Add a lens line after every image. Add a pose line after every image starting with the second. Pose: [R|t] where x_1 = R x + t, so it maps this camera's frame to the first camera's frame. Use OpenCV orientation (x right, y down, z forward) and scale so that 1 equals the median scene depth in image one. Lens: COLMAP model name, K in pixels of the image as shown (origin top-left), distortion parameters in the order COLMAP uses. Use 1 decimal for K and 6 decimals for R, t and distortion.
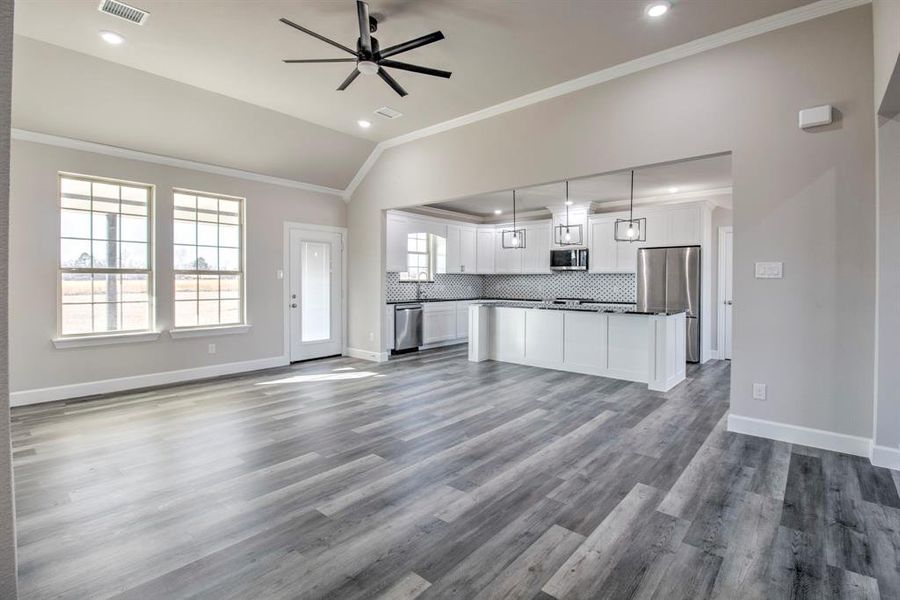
lens RADIAL K [[447.5, 0, 434.2], [0, 447.5, 297.8], [0, 0, 1]] dist [0.001692, 0.000351]
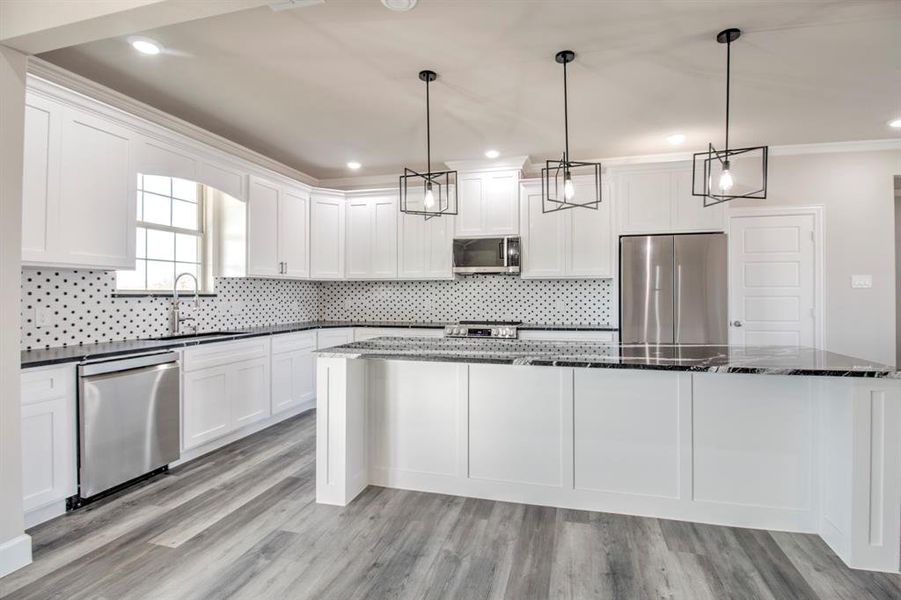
lens RADIAL K [[438.0, 0, 473.7], [0, 438.0, 289.0], [0, 0, 1]] dist [-0.000941, -0.000901]
pose [[0.869847, 0.000875, 0.493321, 0.009644], [0.023125, 0.998827, -0.042547, -0.020886], [-0.492779, 0.048417, 0.868806, 0.616425]]
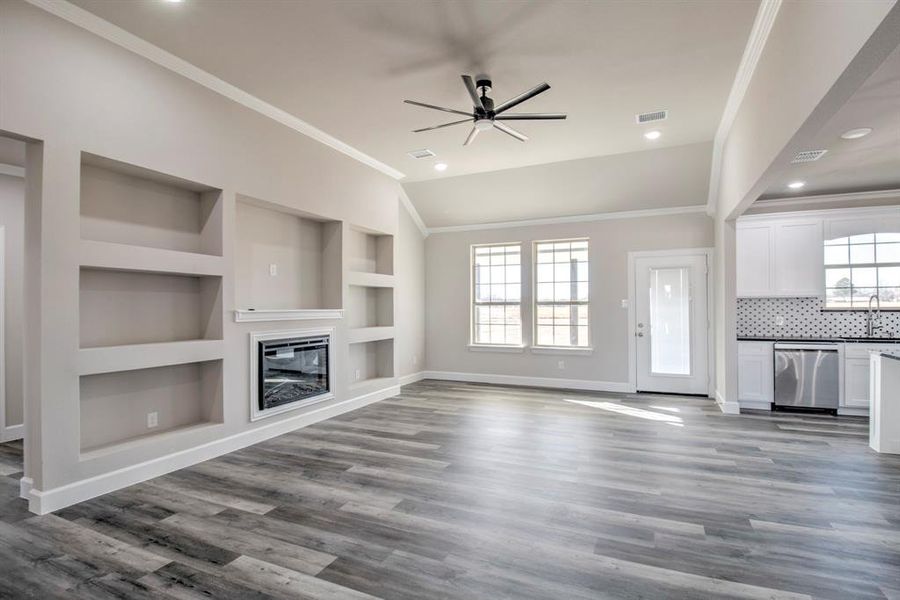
lens RADIAL K [[416.9, 0, 455.4], [0, 416.9, 302.3], [0, 0, 1]] dist [0.002320, -0.000217]
pose [[0.302952, -0.016173, -0.952869, 0.435162], [-0.030637, 0.999174, -0.026699, -0.016669], [0.952513, 0.037282, 0.302206, 0.329239]]
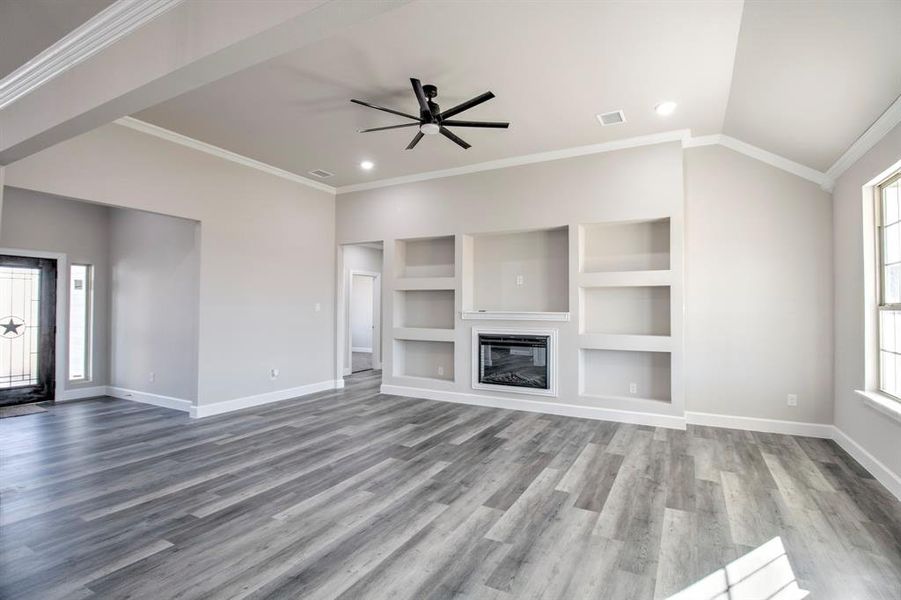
lens RADIAL K [[417.4, 0, 455.9], [0, 417.4, 302.3], [0, 0, 1]] dist [0.002320, -0.000217]
pose [[-0.959999, -0.014867, -0.279607, 0.038675], [-0.020625, 0.999631, 0.017662, -0.047170], [0.279242, 0.022723, -0.959952, 1.076054]]
